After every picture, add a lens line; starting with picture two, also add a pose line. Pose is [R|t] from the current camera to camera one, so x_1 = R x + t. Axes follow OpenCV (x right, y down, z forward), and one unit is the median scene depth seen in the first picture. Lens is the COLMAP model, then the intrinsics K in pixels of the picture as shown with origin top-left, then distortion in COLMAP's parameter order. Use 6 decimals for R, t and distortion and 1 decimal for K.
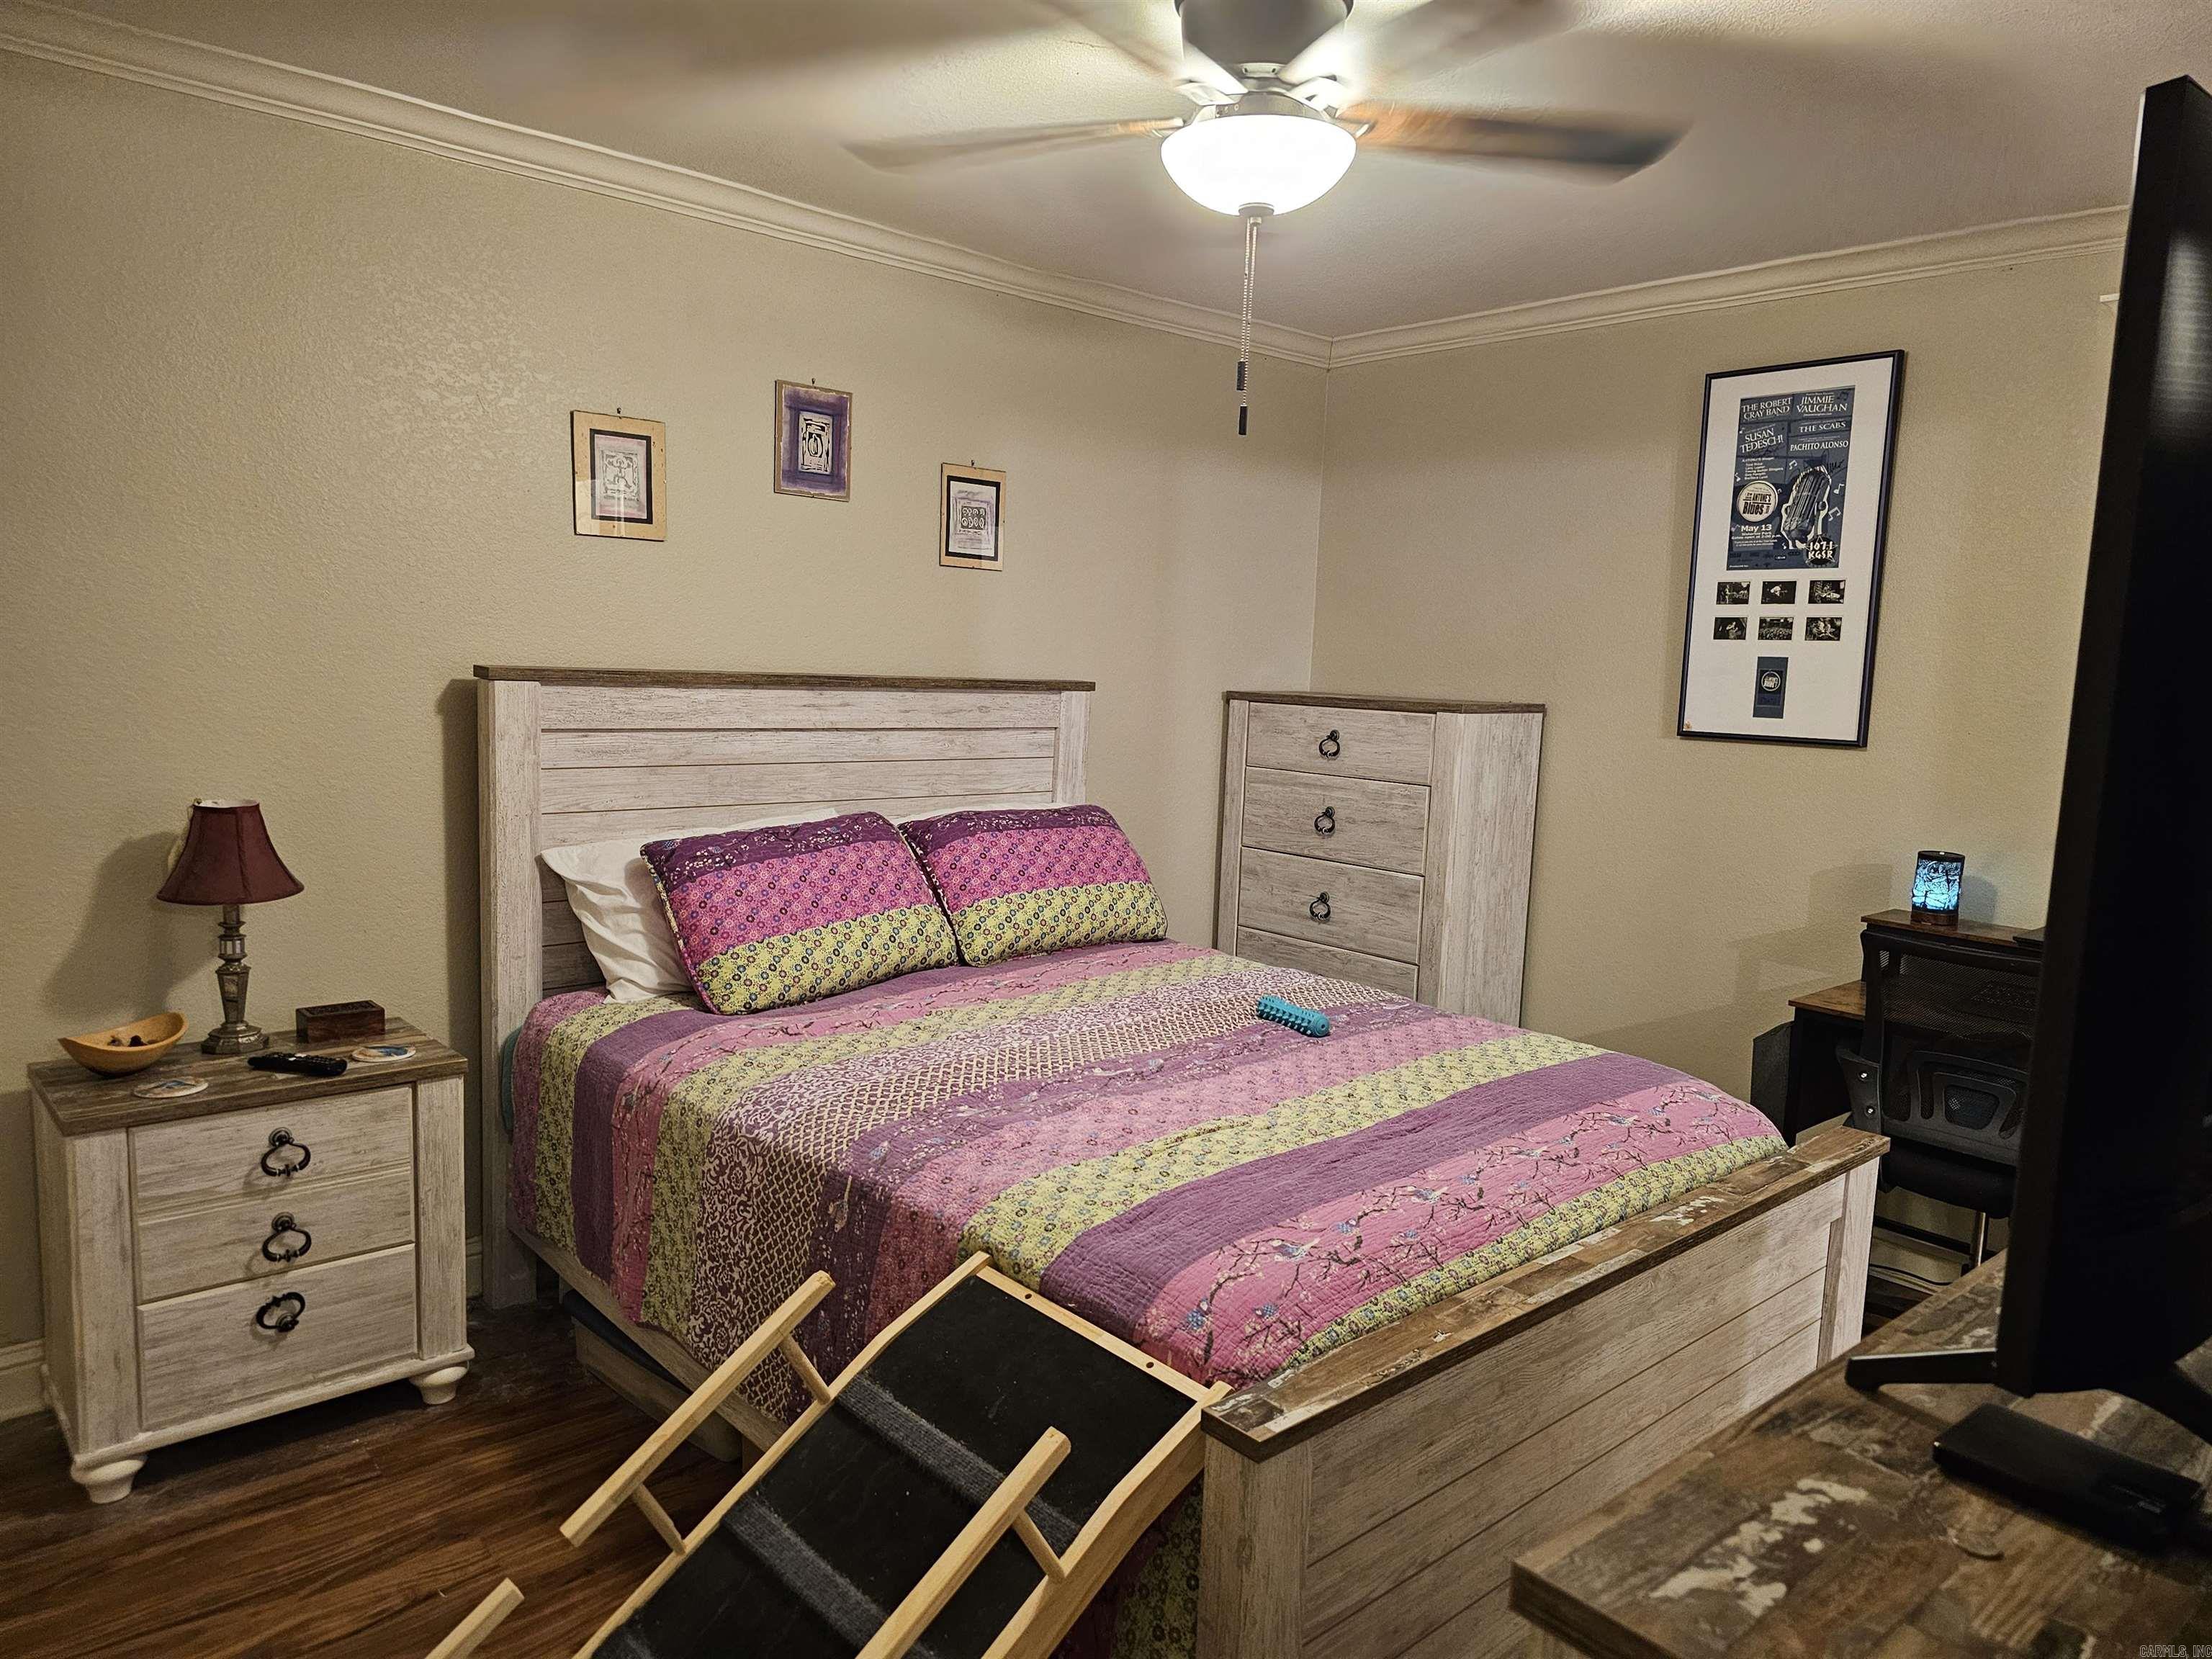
lens RADIAL K [[1481.5, 0, 1097.2], [0, 1481.5, 848.2], [0, 0, 1]] dist [0.066371, -0.054865]
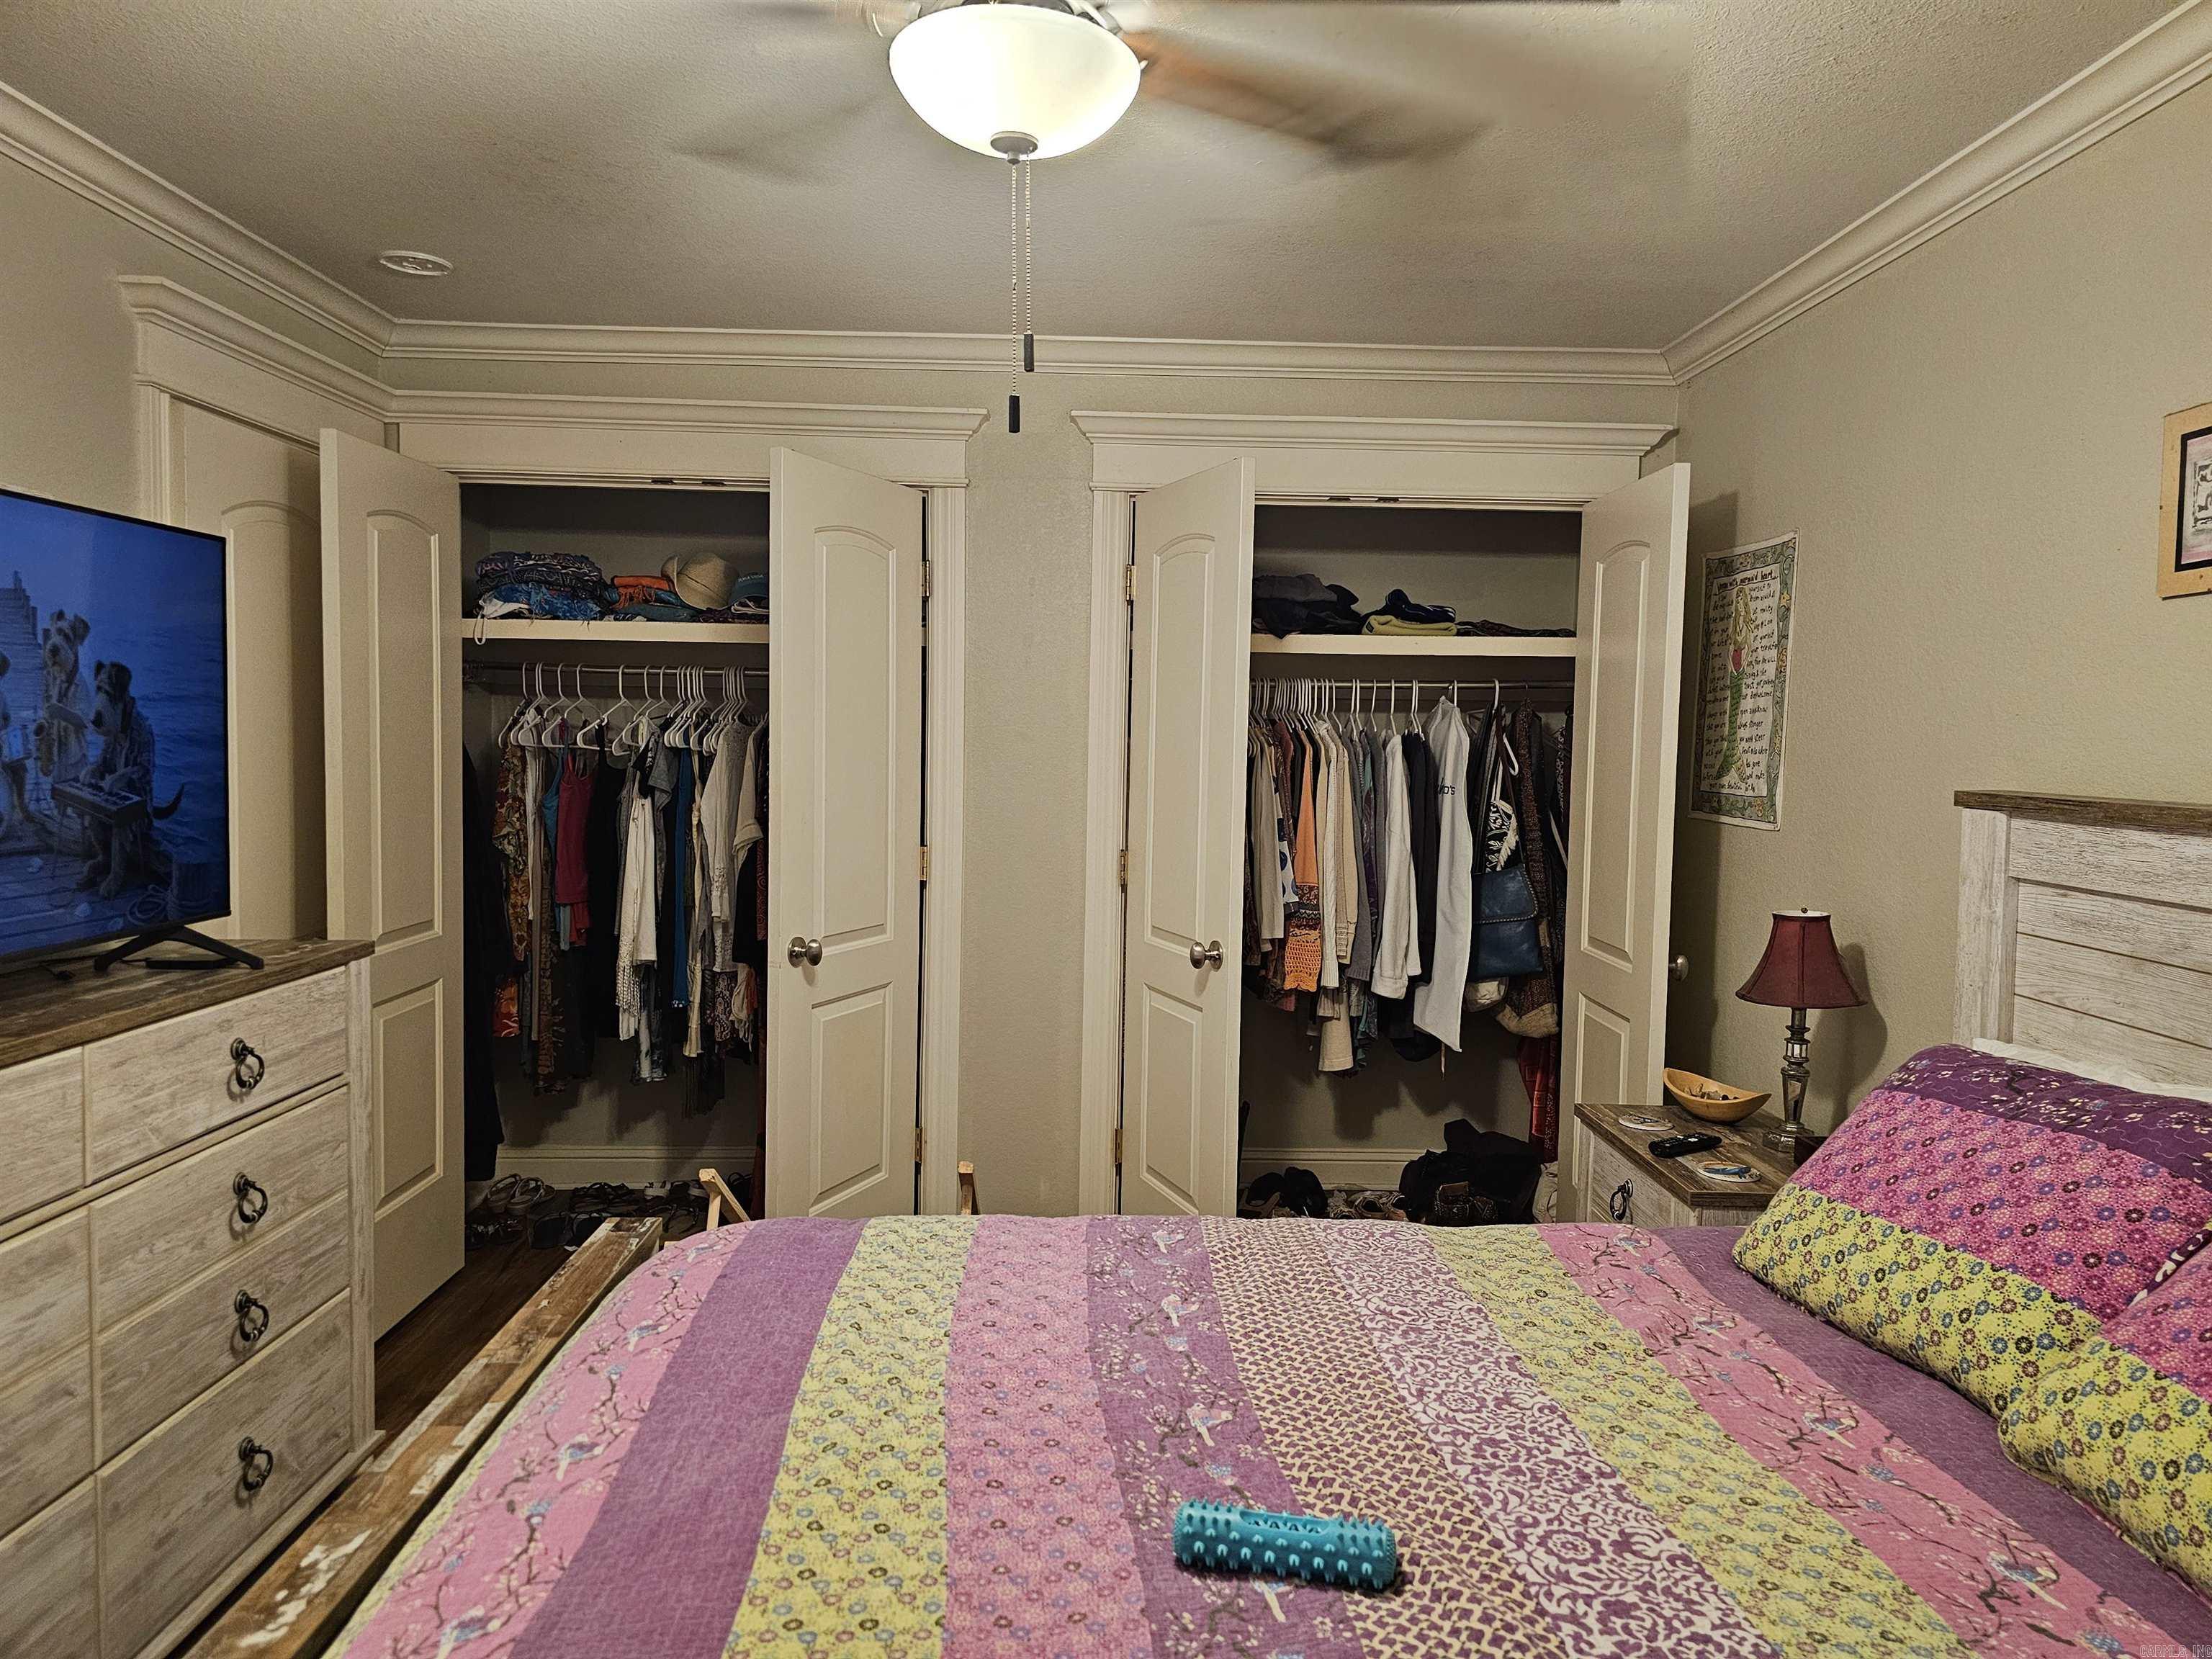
lens RADIAL K [[1481.5, 0, 1124.9], [0, 1481.5, 811.1], [0, 0, 1]] dist [0.066371, -0.054865]
pose [[-0.641839, -0.008430, -0.766793, 0.476490], [-0.145565, 0.983098, 0.111036, -0.131902], [0.752896, 0.182886, -0.632218, 1.149488]]
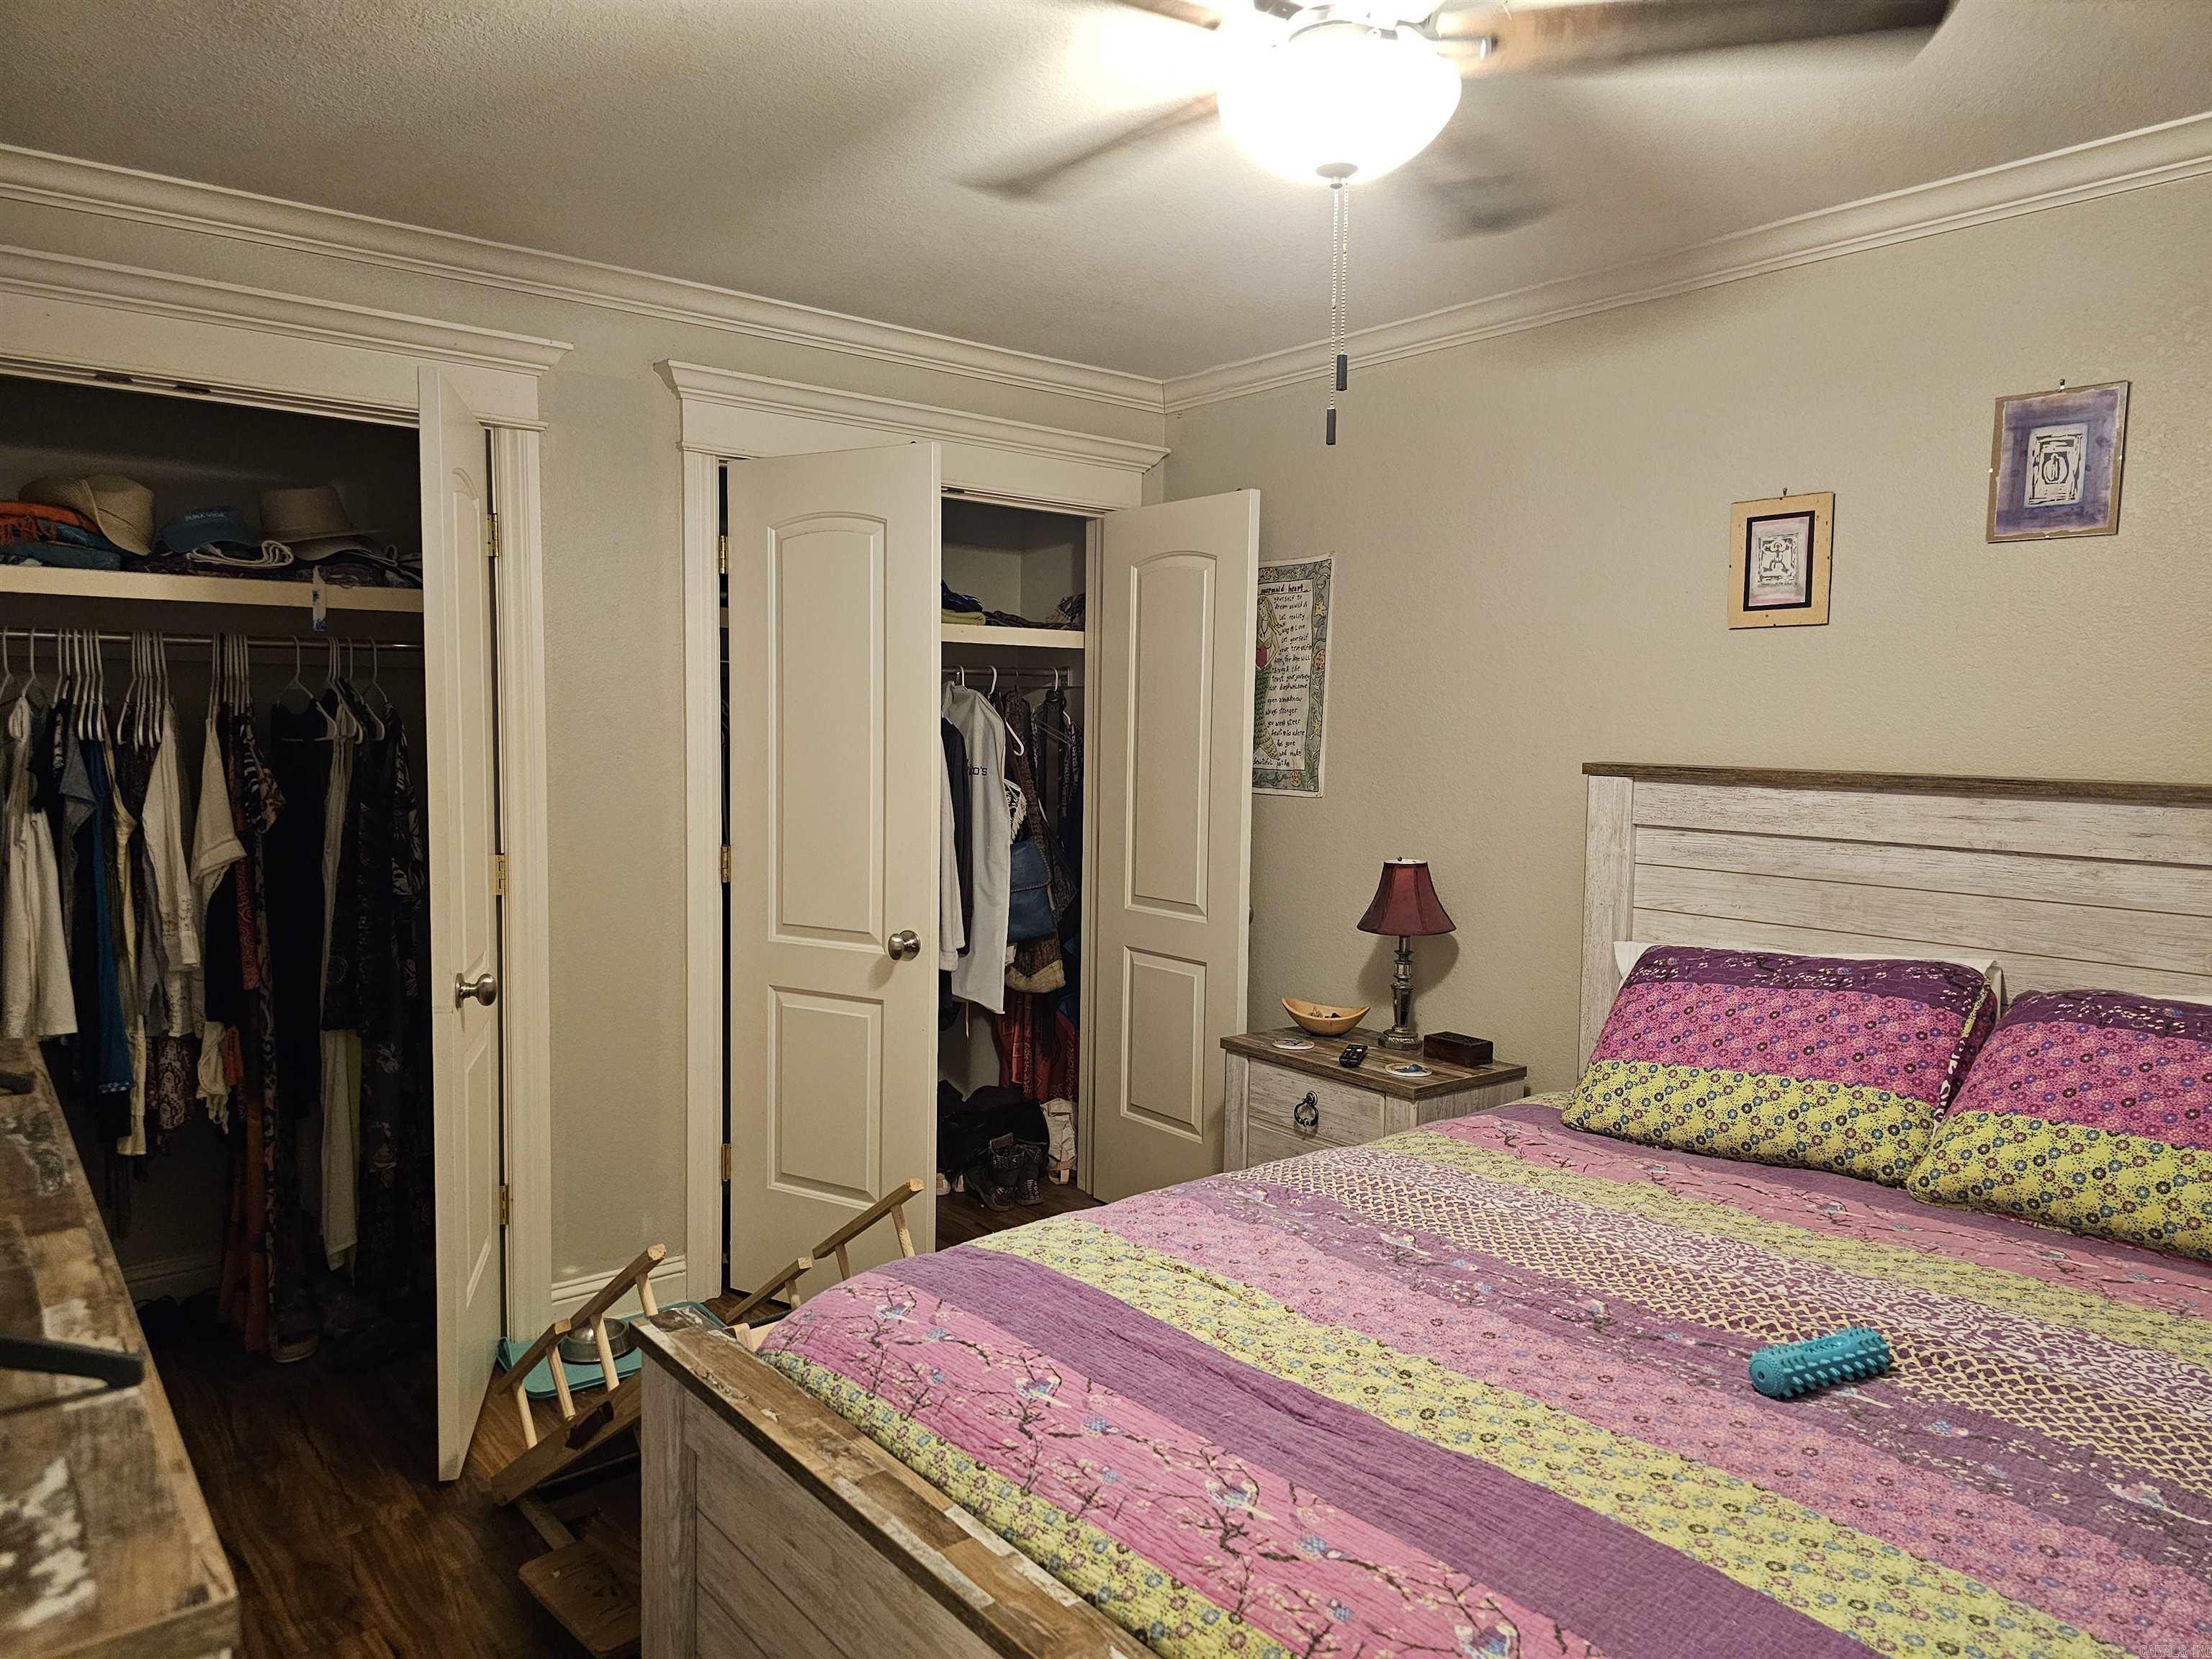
lens RADIAL K [[1481.5, 0, 1103.3], [0, 1481.5, 837.5], [0, 0, 1]] dist [0.066371, -0.054865]
pose [[-0.045343, 0.040964, -0.998131, 0.672652], [-0.150685, 0.987446, 0.047371, -0.065344], [0.987541, 0.152551, -0.038601, 0.692383]]
